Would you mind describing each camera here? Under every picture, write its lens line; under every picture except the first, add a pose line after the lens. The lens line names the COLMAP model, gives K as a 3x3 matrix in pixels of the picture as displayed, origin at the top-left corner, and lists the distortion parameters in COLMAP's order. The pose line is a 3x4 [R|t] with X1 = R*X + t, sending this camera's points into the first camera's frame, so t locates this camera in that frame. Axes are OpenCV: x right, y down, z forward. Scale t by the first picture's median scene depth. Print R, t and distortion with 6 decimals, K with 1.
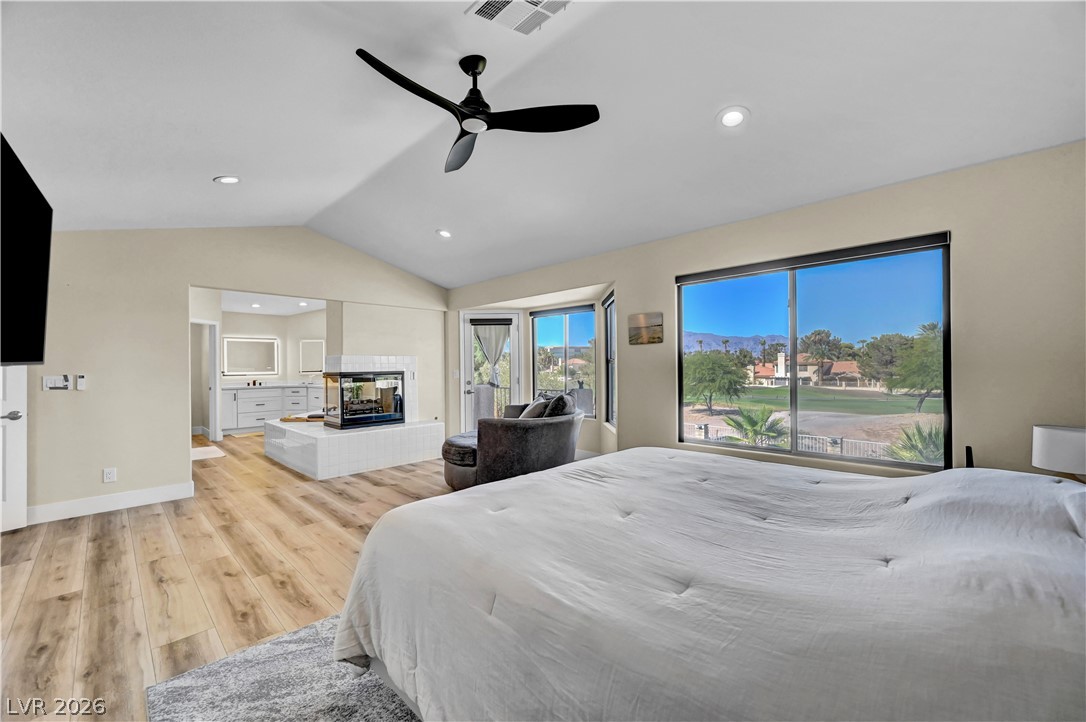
lens RADIAL K [[430.5, 0, 548.4], [0, 430.5, 362.8], [0, 0, 1]] dist [0.003330, -0.000317]
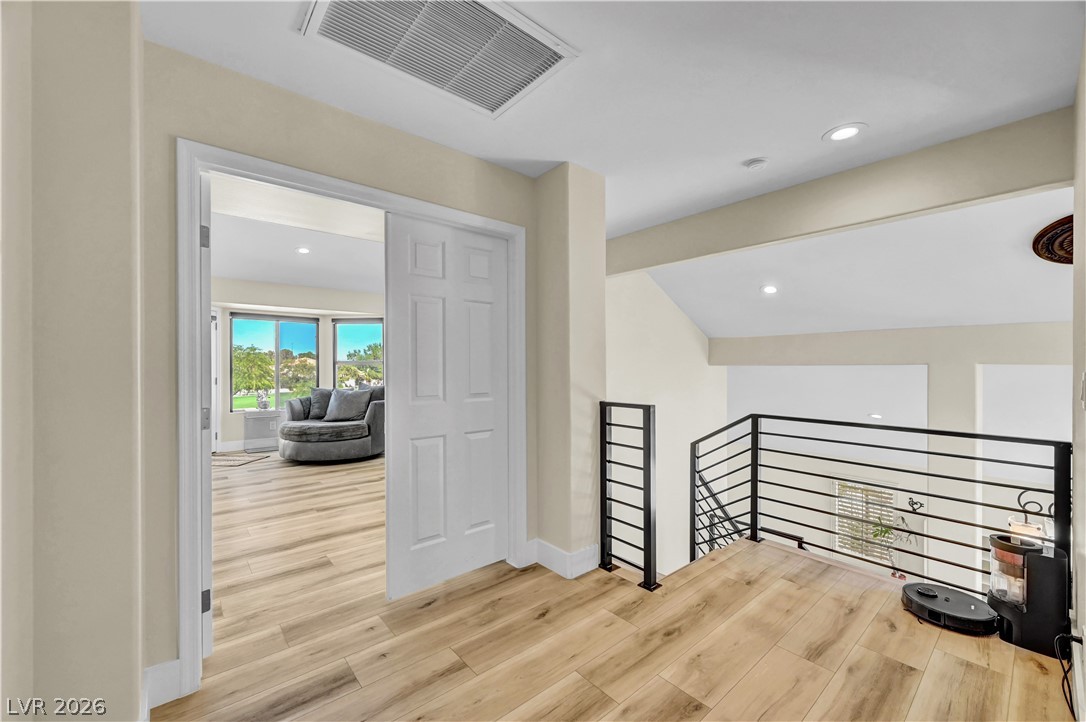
lens RADIAL K [[430.5, 0, 542.9], [0, 430.5, 366.9], [0, 0, 1]] dist [0.003330, -0.000317]
pose [[0.103007, 0.006928, 0.994656, -2.175946], [-0.006147, 0.999961, -0.006329, 0.025527], [-0.994662, -0.005462, 0.103046, 0.407868]]
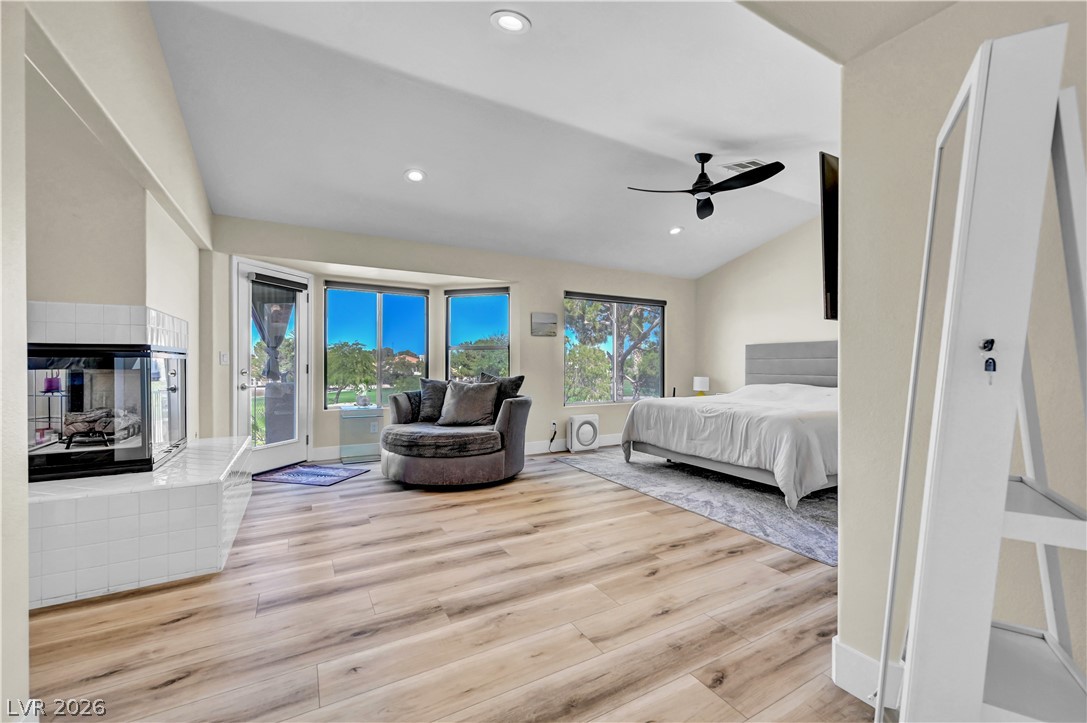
lens RADIAL K [[430.9, 0, 542.9], [0, 430.9, 368.7], [0, 0, 1]] dist [0.003330, -0.000317]
pose [[0.289822, 0.002486, 0.957077, -1.524905], [-0.013145, 0.999913, 0.001383, 0.079568], [-0.956990, -0.012982, 0.289829, 0.905063]]
